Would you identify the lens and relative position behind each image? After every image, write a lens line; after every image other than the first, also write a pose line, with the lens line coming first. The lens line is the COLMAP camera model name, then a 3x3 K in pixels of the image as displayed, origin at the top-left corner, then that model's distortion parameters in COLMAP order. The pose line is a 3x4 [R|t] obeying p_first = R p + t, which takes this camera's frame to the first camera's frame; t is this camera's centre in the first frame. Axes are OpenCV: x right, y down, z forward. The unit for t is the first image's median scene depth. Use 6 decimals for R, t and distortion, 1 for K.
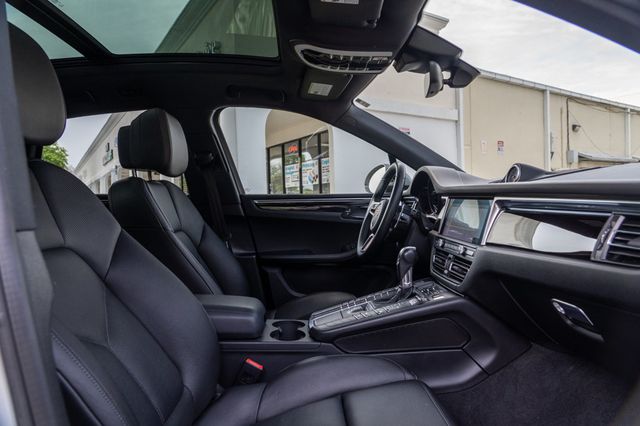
lens RADIAL K [[435.8, 0, 320.0], [0, 435.8, 213.0], [0, 0, 1]] dist [-0.002938, 0.000691]
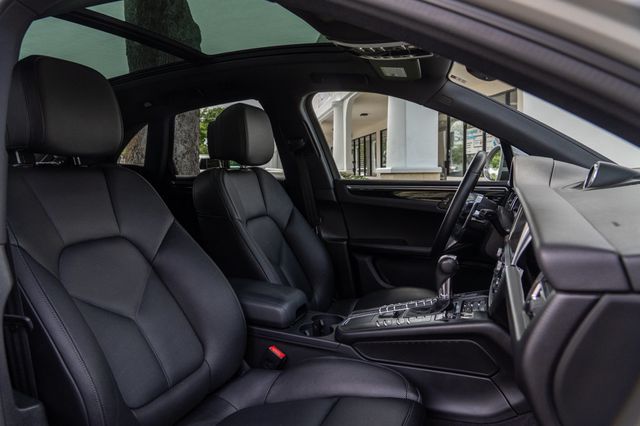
lens RADIAL K [[469.2, 0, 300.7], [0, 469.2, 214.4], [0, 0, 1]] dist [-0.002160, -0.000847]
pose [[0.898882, 0.055493, -0.434663, 0.292416], [-0.021426, 0.996328, 0.082890, -0.067328], [0.437667, -0.065195, 0.896770, 0.006763]]
